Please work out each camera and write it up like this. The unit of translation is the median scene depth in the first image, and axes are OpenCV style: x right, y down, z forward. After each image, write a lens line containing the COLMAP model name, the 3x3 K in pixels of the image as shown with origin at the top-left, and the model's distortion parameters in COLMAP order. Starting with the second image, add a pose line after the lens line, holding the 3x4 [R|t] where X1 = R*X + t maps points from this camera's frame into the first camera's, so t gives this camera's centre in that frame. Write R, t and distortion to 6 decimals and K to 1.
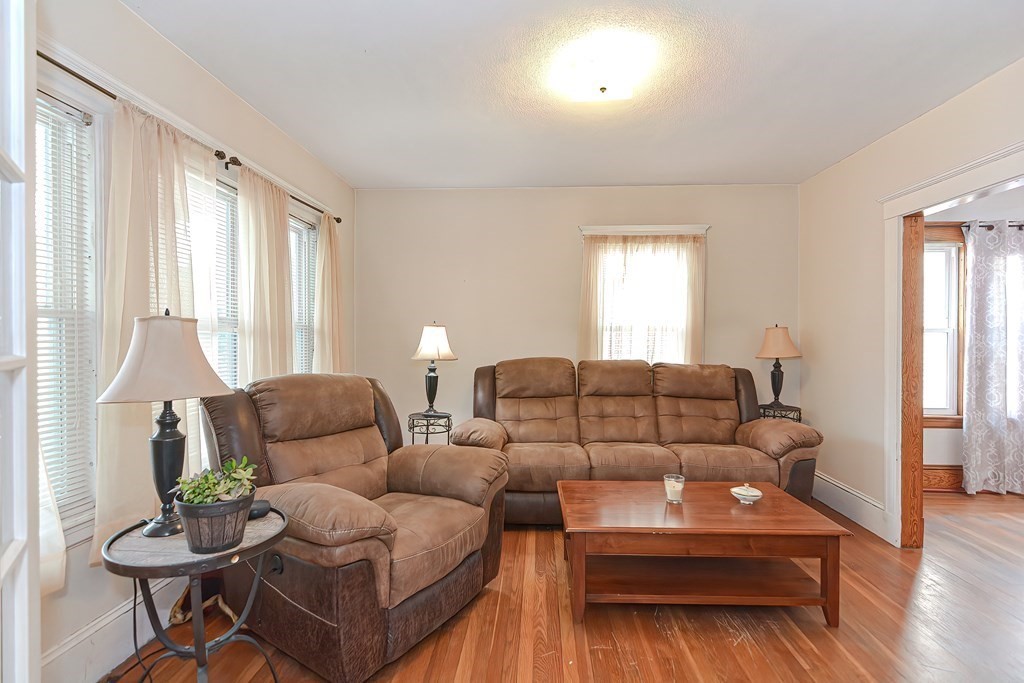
lens RADIAL K [[505.1, 0, 494.6], [0, 505.1, 348.1], [0, 0, 1]] dist [0.015608, -0.007799]
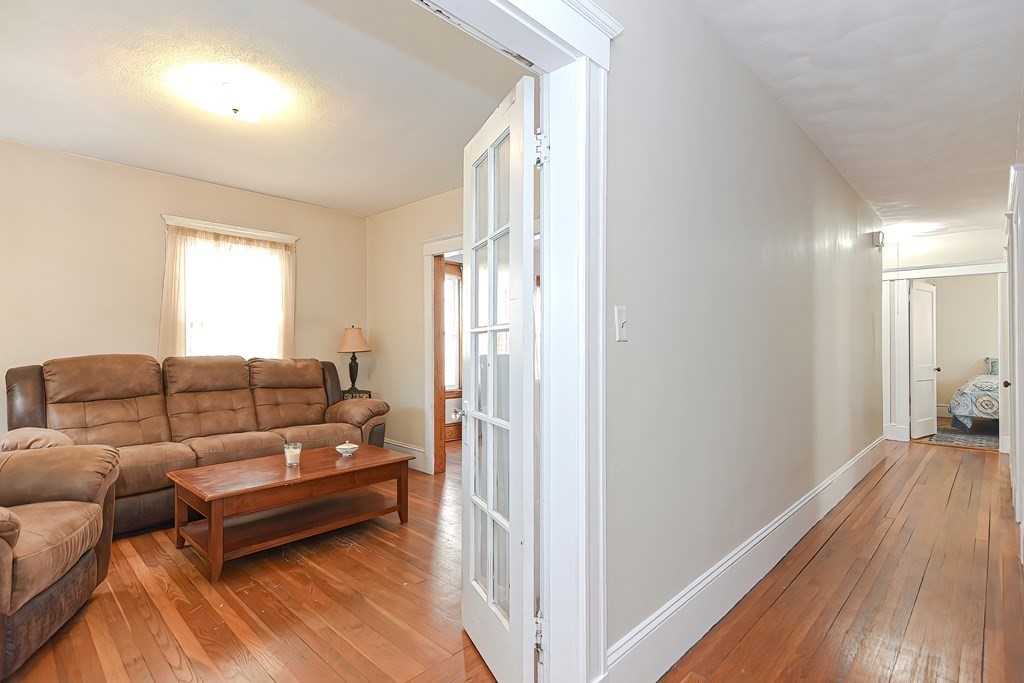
lens RADIAL K [[505.1, 0, 517.2], [0, 505.1, 350.2], [0, 0, 1]] dist [0.015608, -0.007799]
pose [[0.650519, -0.004480, 0.759476, -0.167967], [0.011593, 0.999925, -0.004031, 0.031448], [-0.759401, 0.011427, 0.650522, -0.155590]]
